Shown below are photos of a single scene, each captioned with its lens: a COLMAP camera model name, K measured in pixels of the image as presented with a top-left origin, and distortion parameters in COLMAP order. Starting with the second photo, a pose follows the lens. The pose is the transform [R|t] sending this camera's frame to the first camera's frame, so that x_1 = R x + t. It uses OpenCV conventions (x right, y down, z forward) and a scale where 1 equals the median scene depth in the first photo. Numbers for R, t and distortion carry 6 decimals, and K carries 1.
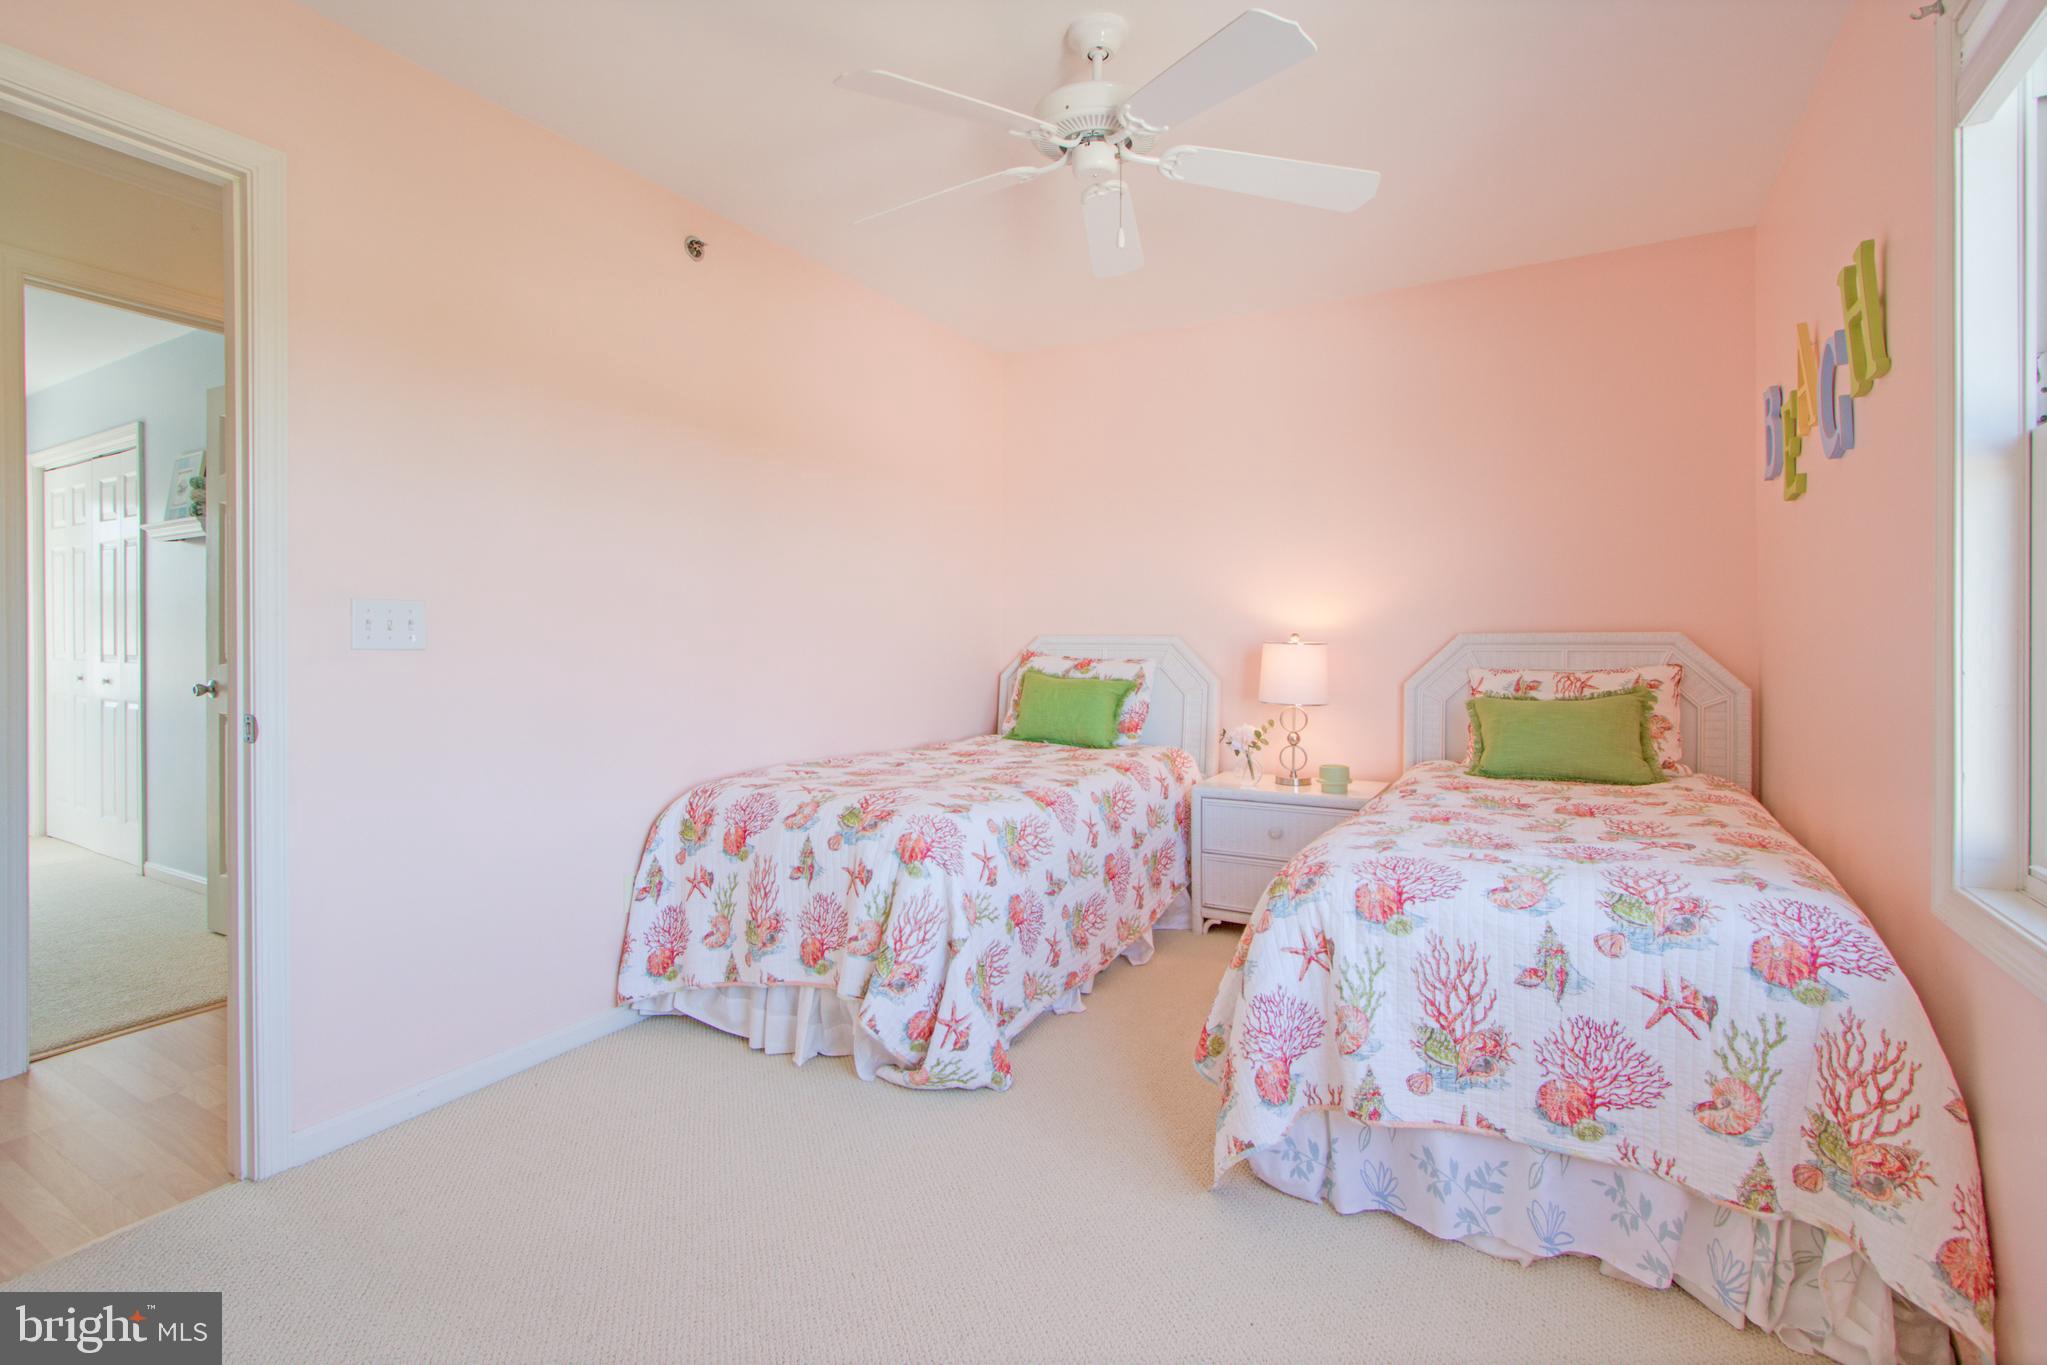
lens RADIAL K [[1002.6, 0, 1009.8], [0, 1002.6, 671.2], [0, 0, 1]] dist [-0.000254, 0.000041]
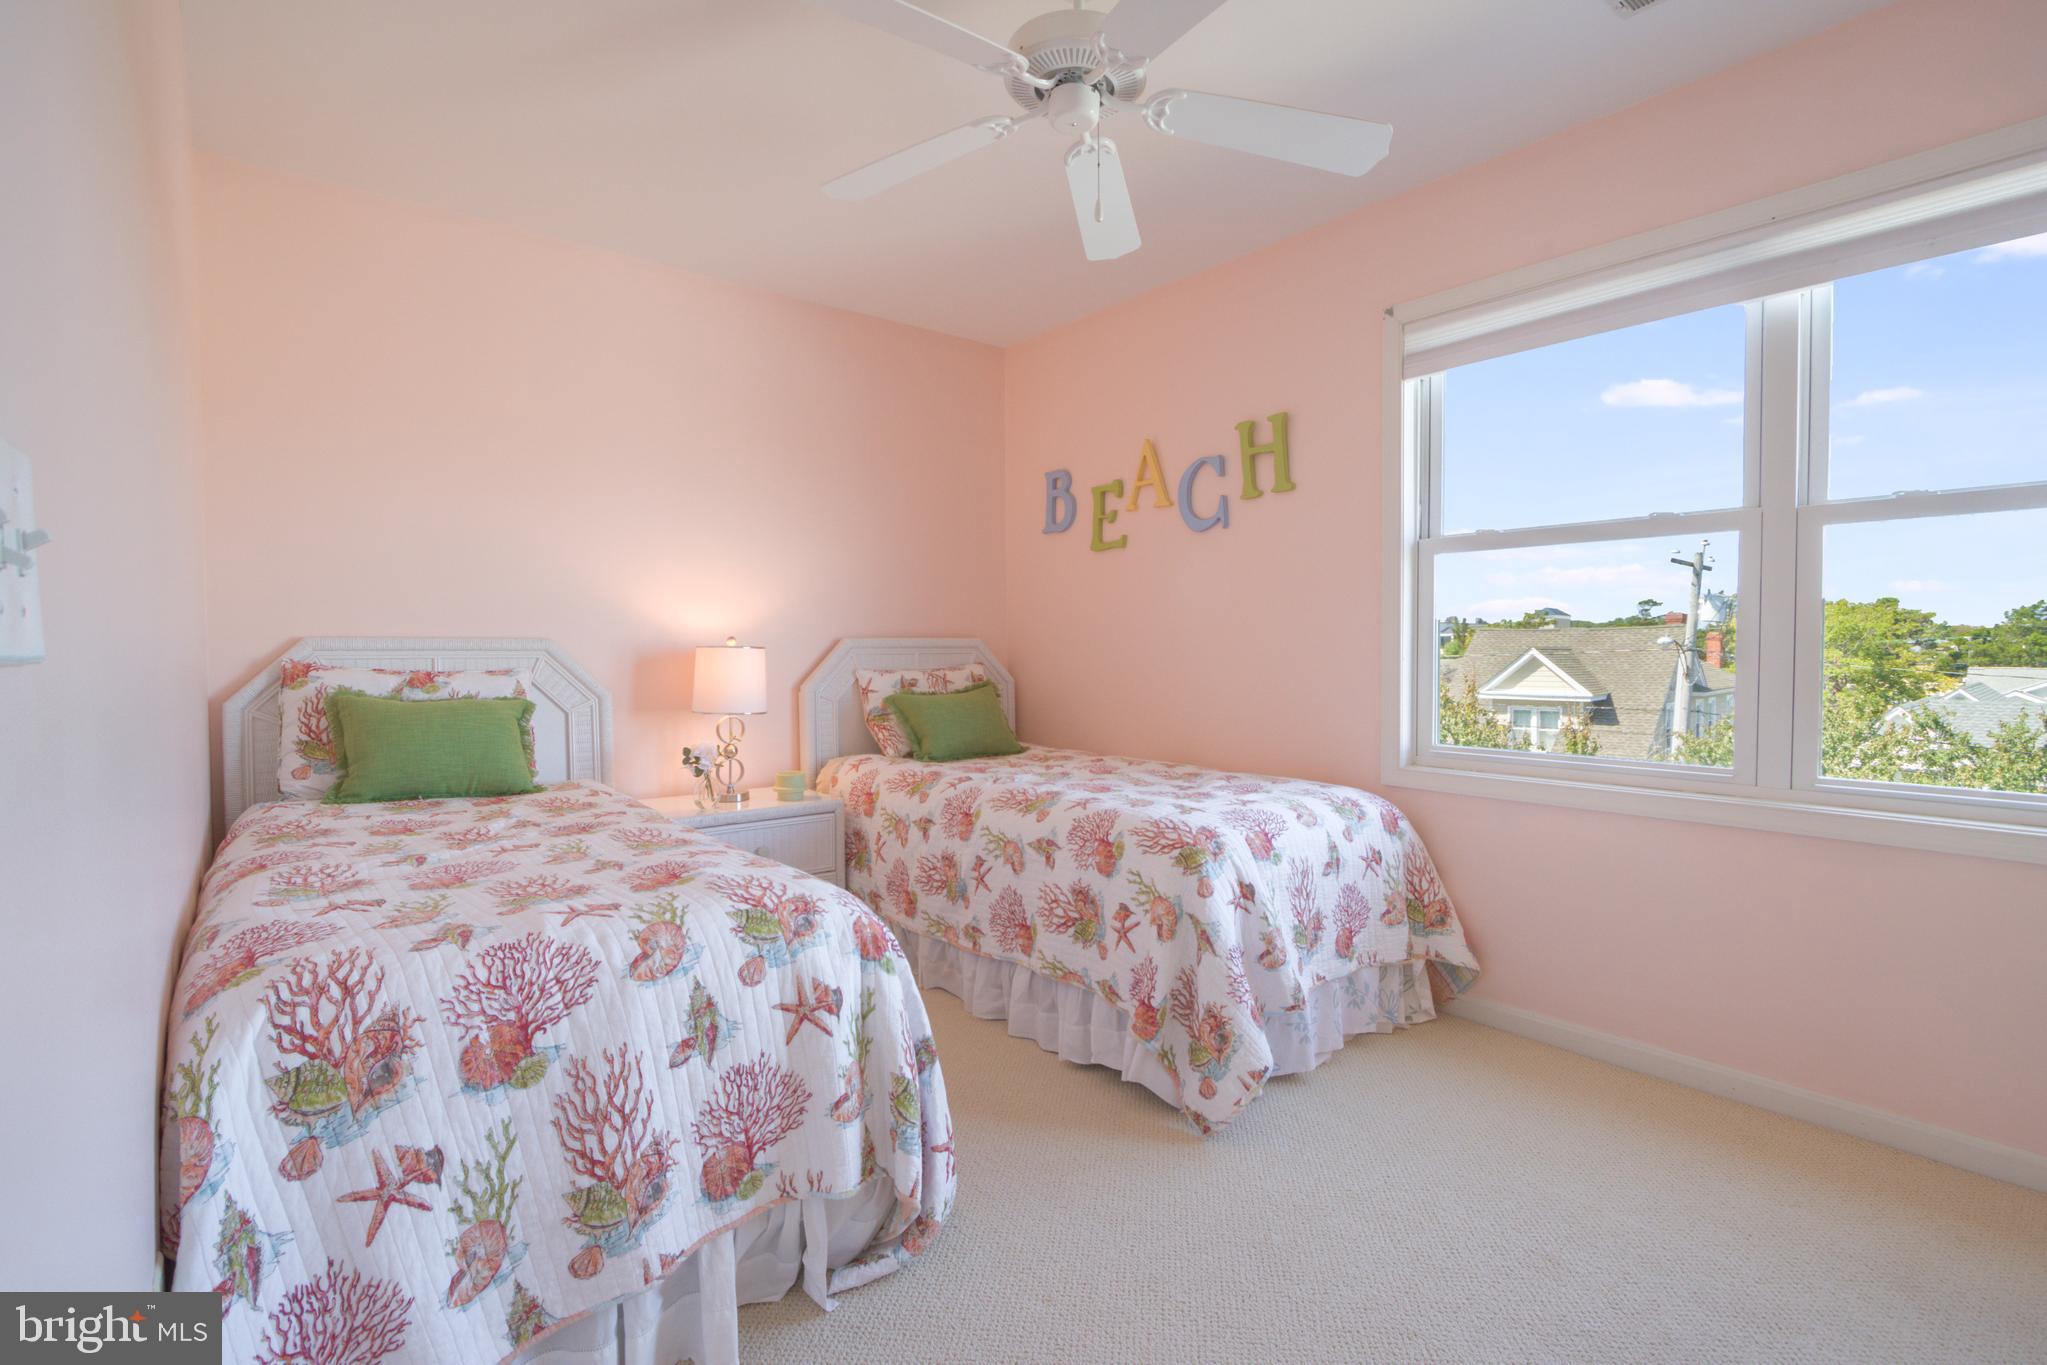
lens RADIAL K [[1002.6, 0, 1011.9], [0, 1002.6, 668.3], [0, 0, 1]] dist [-0.000254, 0.000041]
pose [[0.312129, -0.021380, 0.949799, -0.653735], [0.028798, 0.999500, 0.013035, -0.017212], [-0.949603, 0.023283, 0.312589, 0.607611]]
